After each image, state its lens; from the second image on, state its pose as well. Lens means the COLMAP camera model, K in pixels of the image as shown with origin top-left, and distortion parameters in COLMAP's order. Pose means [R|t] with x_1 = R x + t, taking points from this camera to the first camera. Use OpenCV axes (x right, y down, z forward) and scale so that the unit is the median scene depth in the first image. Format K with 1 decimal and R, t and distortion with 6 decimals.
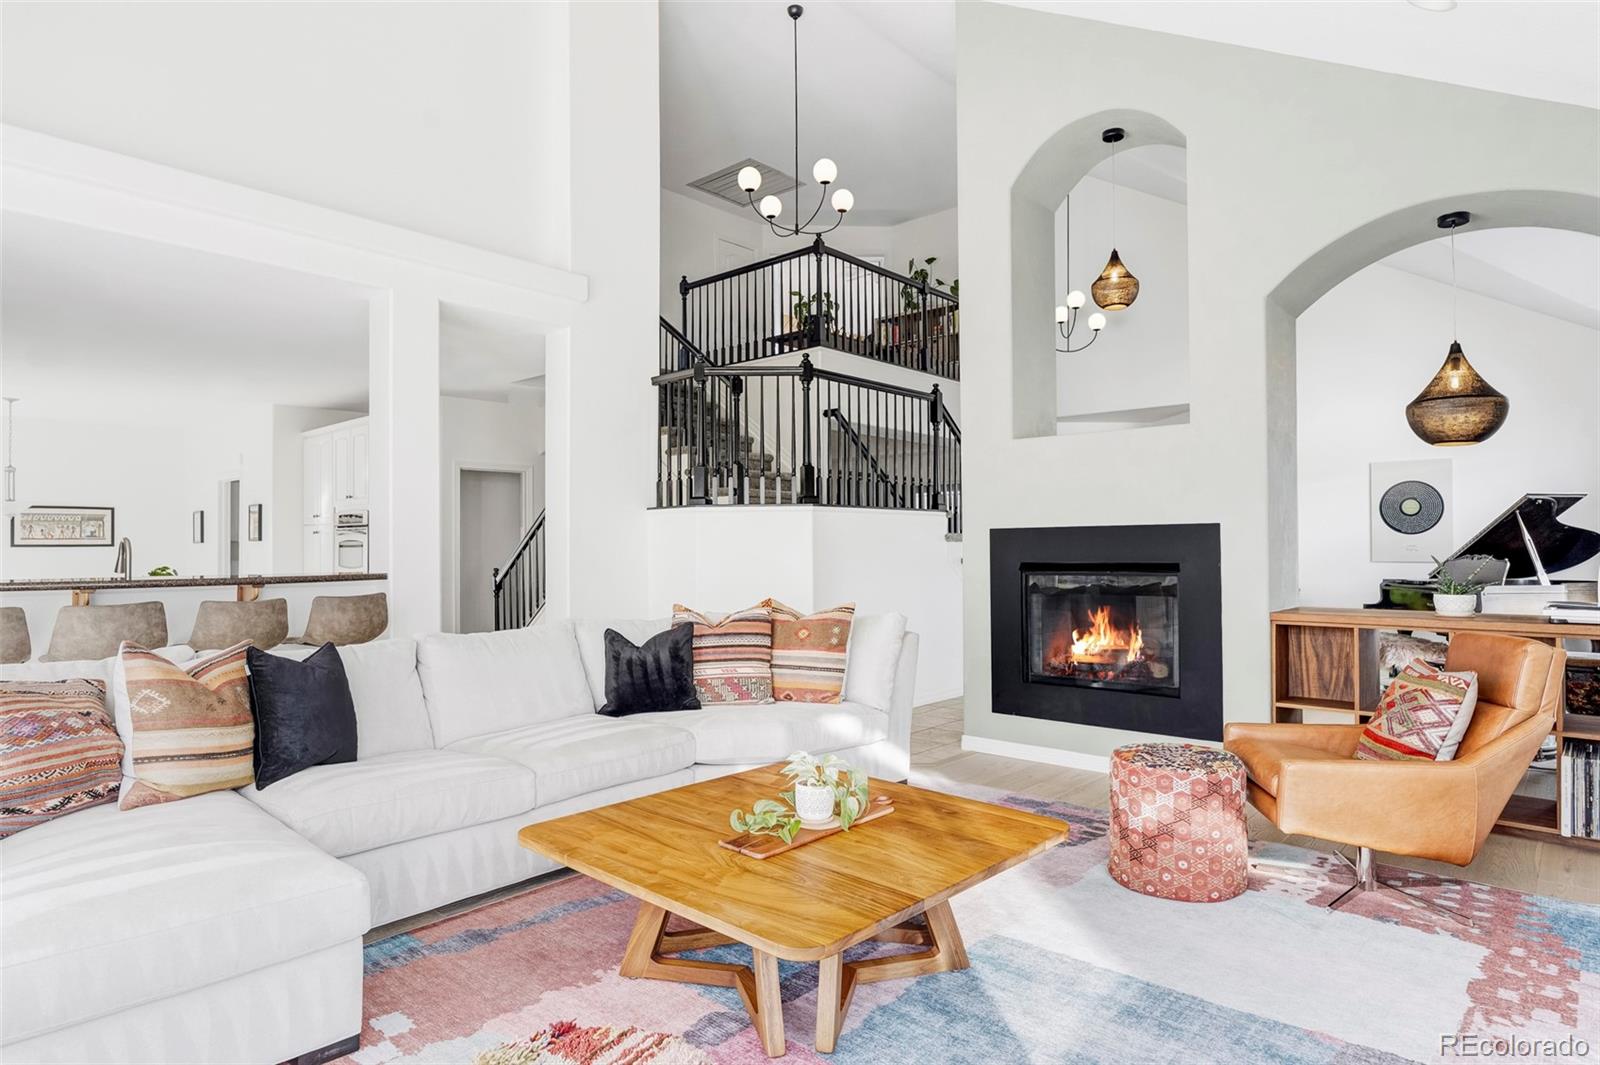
lens RADIAL K [[882.6, 0, 800.0], [0, 882.6, 532.5], [0, 0, 1]] dist [0.000280, 0.002682]
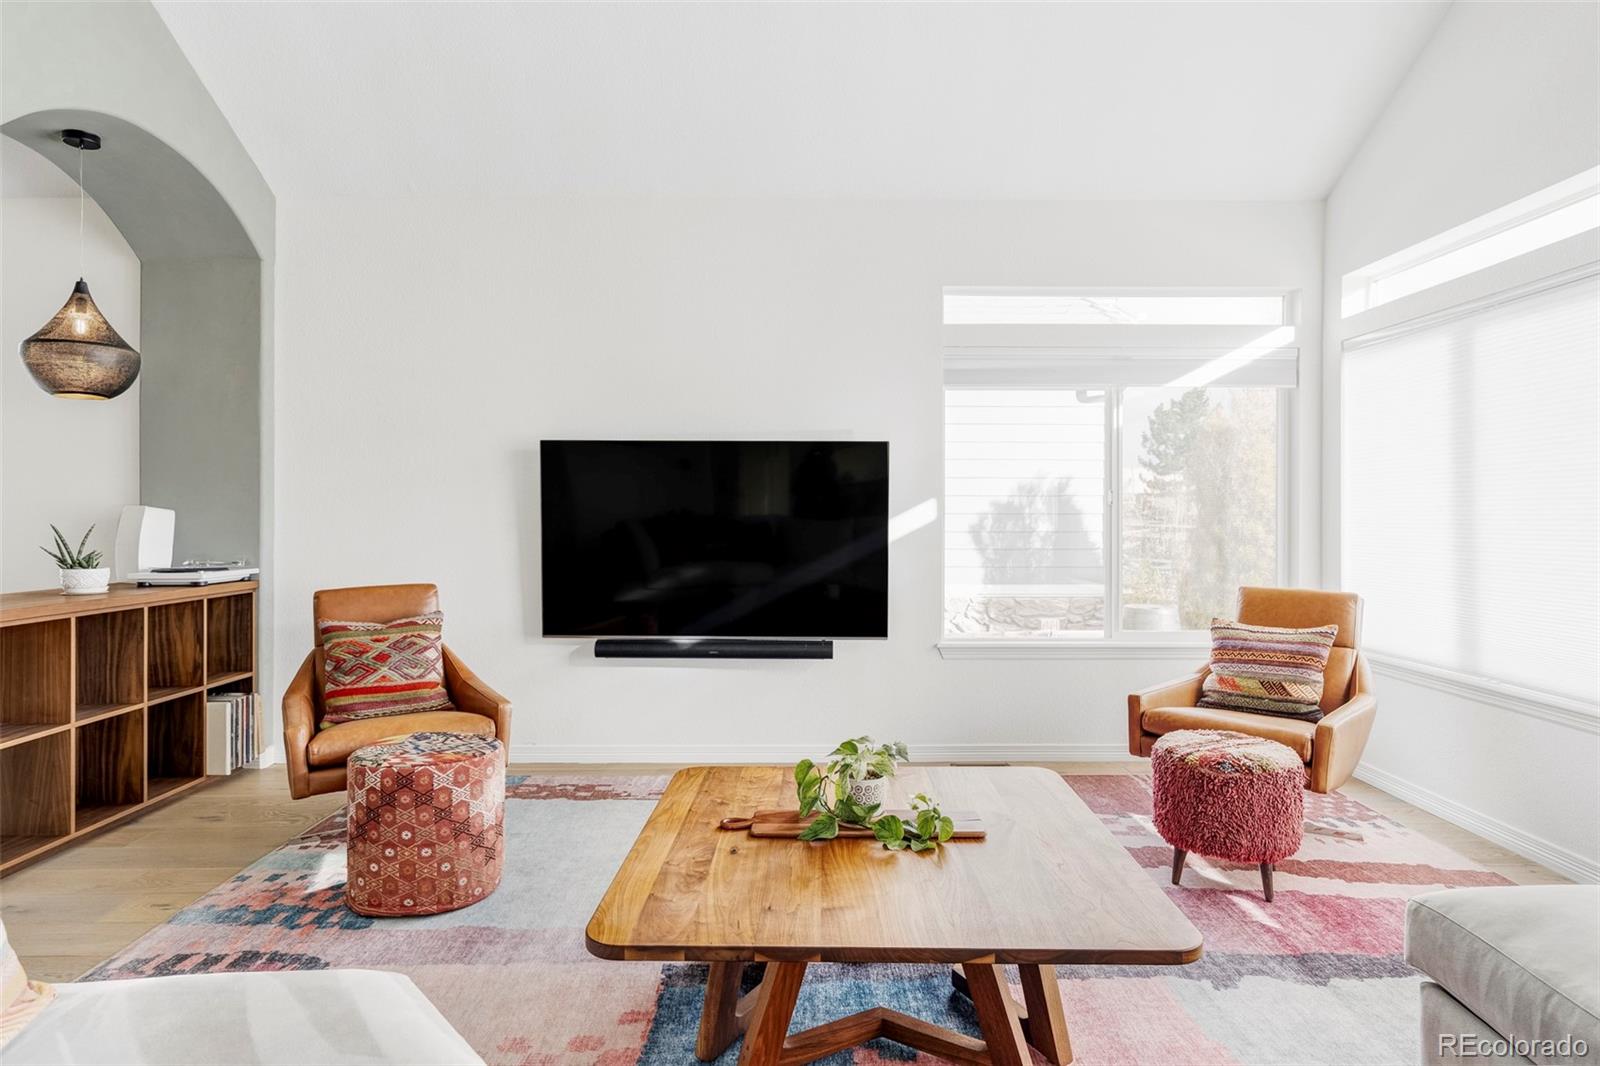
lens RADIAL K [[886.2, 0, 797.8], [0, 886.2, 525.5], [0, 0, 1]] dist [-0.001949, -0.000725]
pose [[-0.662964, -0.001414, 0.748650, -0.369034], [-0.008657, 0.999946, -0.005777, 0.025236], [-0.748601, -0.010311, -0.662941, 1.007398]]
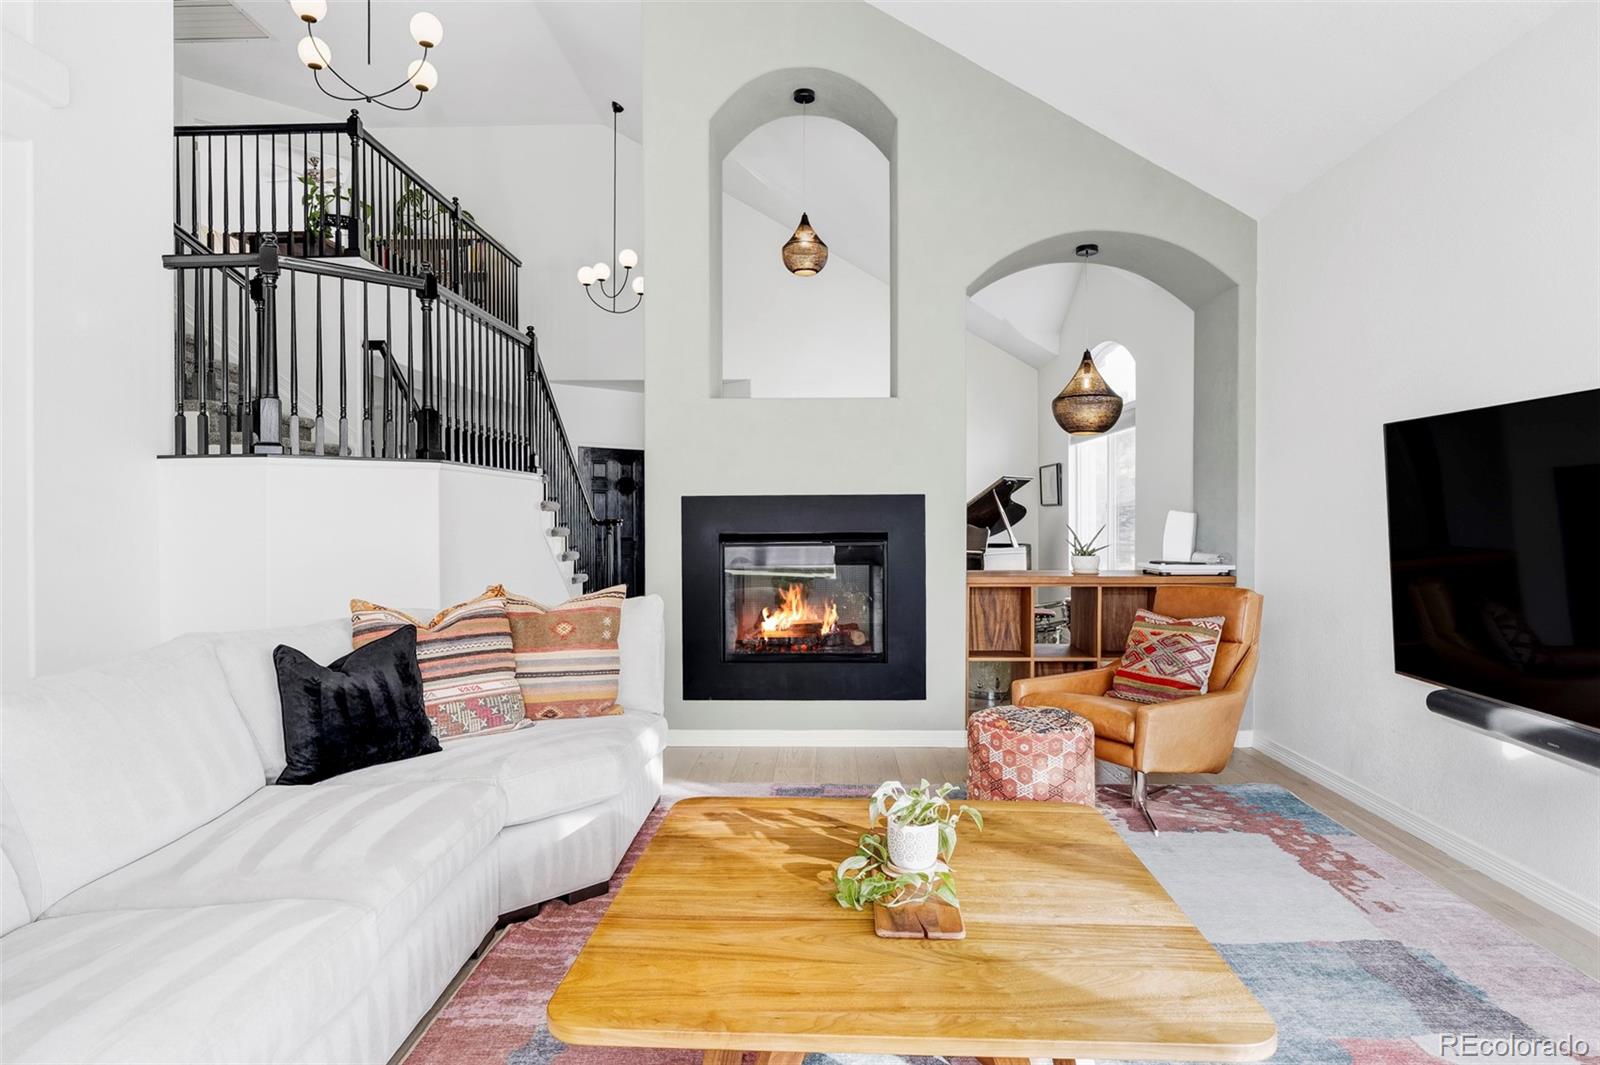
lens RADIAL K [[886.2, 0, 797.8], [0, 886.2, 525.0], [0, 0, 1]] dist [-0.001949, -0.000725]
pose [[0.768952, -0.003081, 0.639300, -0.341505], [-0.011808, 0.999749, 0.019021, 0.008129], [-0.639198, -0.022176, 0.768722, 0.293472]]
